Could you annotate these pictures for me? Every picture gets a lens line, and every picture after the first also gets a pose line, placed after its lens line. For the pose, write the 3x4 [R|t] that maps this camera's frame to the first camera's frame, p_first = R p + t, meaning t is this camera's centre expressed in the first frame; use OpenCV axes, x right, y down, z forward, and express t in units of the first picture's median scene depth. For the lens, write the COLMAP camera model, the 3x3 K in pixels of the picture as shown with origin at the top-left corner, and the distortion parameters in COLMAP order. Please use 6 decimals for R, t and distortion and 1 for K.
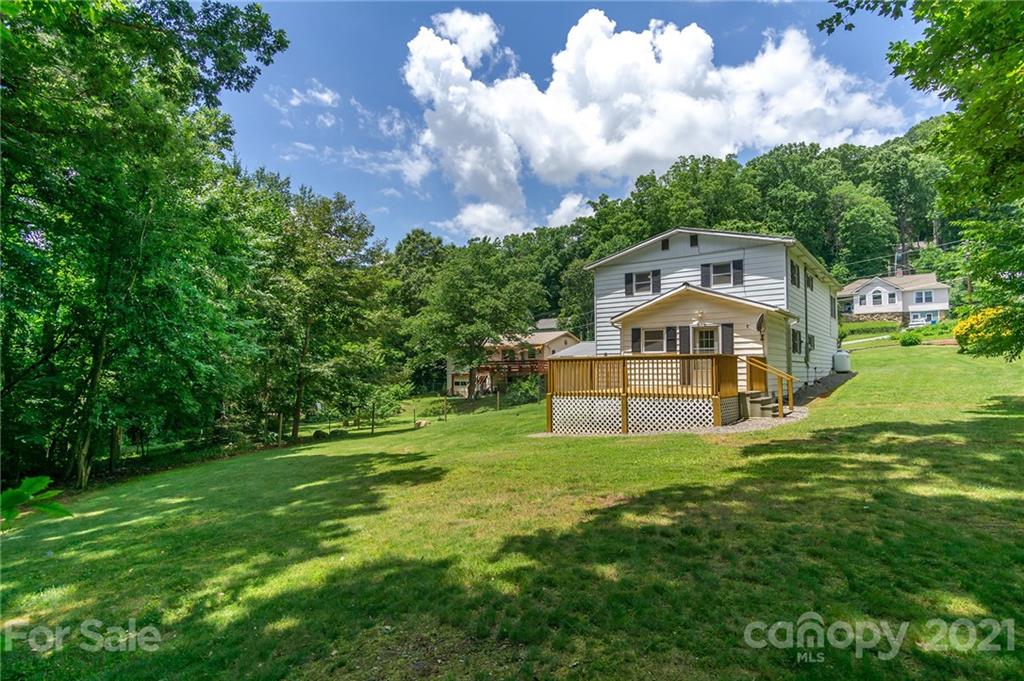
lens RADIAL K [[542.0, 0, 506.8], [0, 542.0, 337.0], [0, 0, 1]] dist [0.002368, 0.001437]
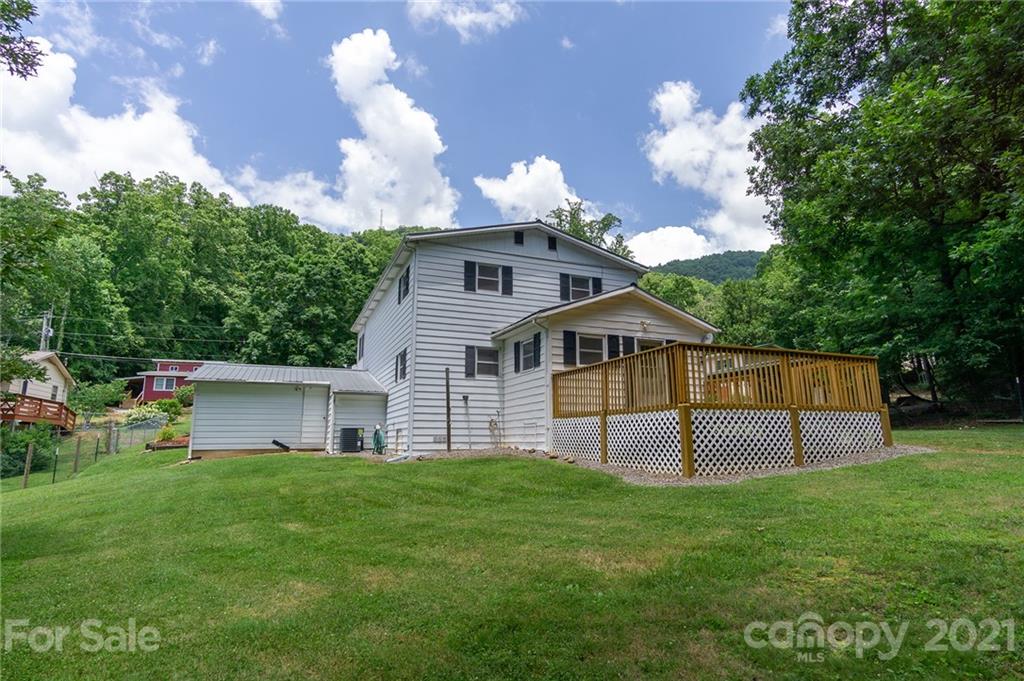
lens RADIAL K [[542.0, 0, 506.8], [0, 542.0, 337.0], [0, 0, 1]] dist [0.002368, 0.001437]
pose [[0.500040, 0.168991, 0.849354, -0.415743], [-0.056847, 0.985065, -0.162525, 0.114849], [-0.864134, 0.032986, 0.502179, 0.731488]]
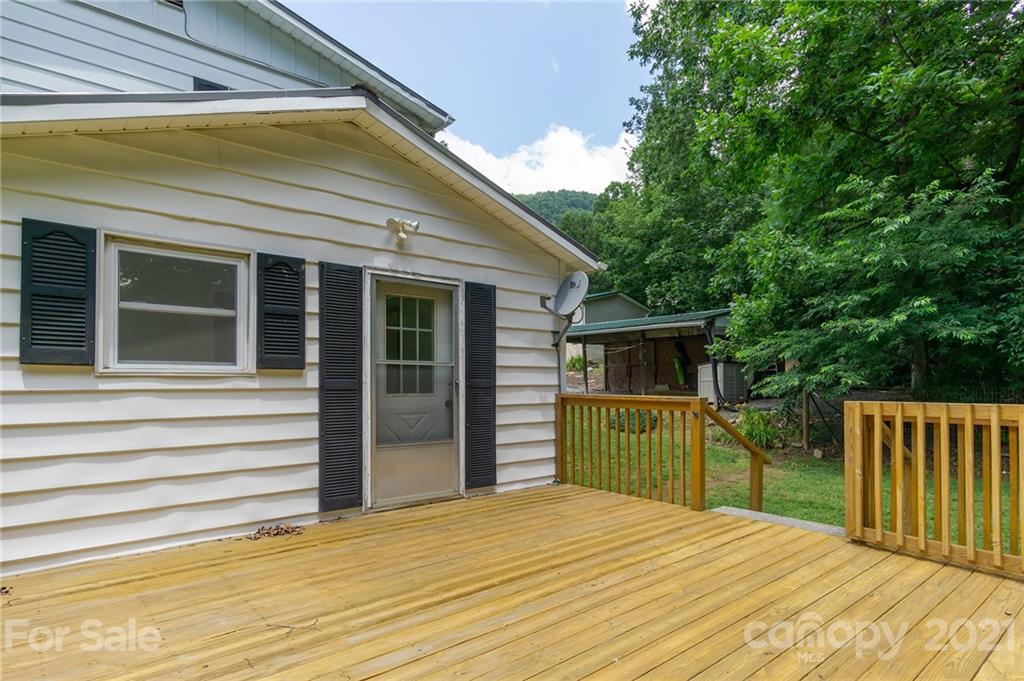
lens RADIAL K [[542.0, 0, 506.8], [0, 542.0, 337.0], [0, 0, 1]] dist [0.002368, 0.001437]
pose [[0.212991, 0.074511, 0.974209, 0.107545], [-0.067776, 0.995813, -0.061346, 0.020534], [-0.974701, -0.052962, 0.217149, 0.845738]]
